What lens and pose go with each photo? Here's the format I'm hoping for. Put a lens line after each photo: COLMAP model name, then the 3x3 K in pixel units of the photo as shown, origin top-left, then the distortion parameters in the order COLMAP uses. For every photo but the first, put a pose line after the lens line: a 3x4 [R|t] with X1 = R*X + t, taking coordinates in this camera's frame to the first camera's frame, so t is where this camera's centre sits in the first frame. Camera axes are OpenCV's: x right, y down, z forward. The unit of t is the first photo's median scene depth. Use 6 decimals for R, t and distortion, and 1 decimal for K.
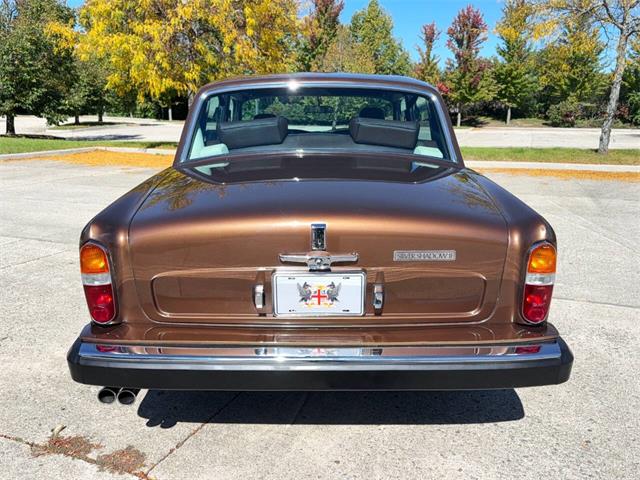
lens RADIAL K [[546.5, 0, 318.7], [0, 546.5, 244.3], [0, 0, 1]] dist [0.036594, -0.053702]
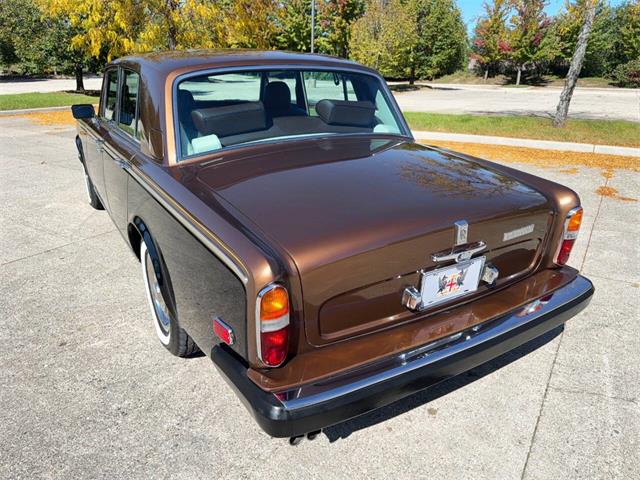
lens RADIAL K [[451.9, 0, 319.4], [0, 451.9, 247.1], [0, 0, 1]] dist [0.034678, -0.046191]
pose [[0.977257, 0.079689, -0.196517, 0.086449], [-0.052217, 0.988601, 0.141215, -0.016598], [0.205531, -0.127742, 0.970278, 0.060262]]
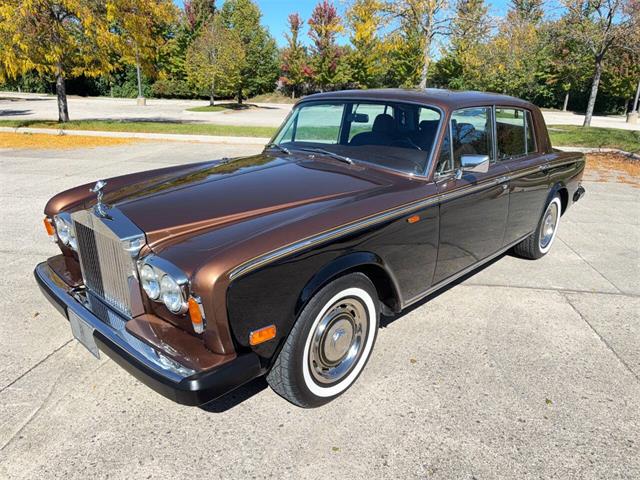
lens RADIAL K [[451.9, 0, 321.9], [0, 451.9, 245.3], [0, 0, 1]] dist [0.034678, -0.046191]
pose [[0.973716, -0.059587, 0.219831, 0.017787], [0.038330, 0.994276, 0.099725, -0.005461], [-0.224515, -0.088678, 0.970427, 0.003353]]
